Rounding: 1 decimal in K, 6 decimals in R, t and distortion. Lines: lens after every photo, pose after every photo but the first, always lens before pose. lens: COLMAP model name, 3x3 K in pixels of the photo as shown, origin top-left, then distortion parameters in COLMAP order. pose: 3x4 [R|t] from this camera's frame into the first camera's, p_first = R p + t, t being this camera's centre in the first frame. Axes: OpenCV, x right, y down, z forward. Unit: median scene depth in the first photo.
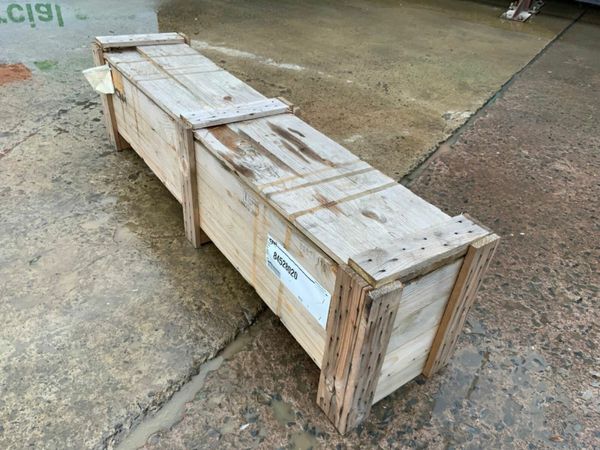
lens RADIAL K [[500.9, 0, 302.0], [0, 500.9, 223.6], [0, 0, 1]] dist [0.083714, -0.171503]
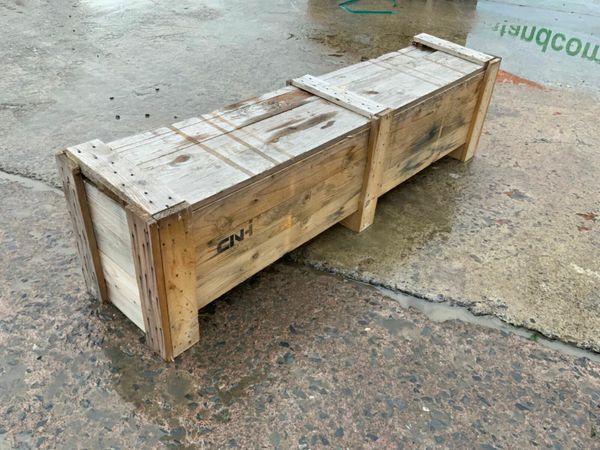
lens RADIAL K [[500.9, 0, 302.0], [0, 500.9, 223.6], [0, 0, 1]] dist [0.083714, -0.171503]
pose [[0.219809, 0.521030, -0.824749, 0.887089], [-0.611387, 0.732372, 0.299727, -0.304219], [0.760191, 0.438358, 0.479533, 0.582063]]
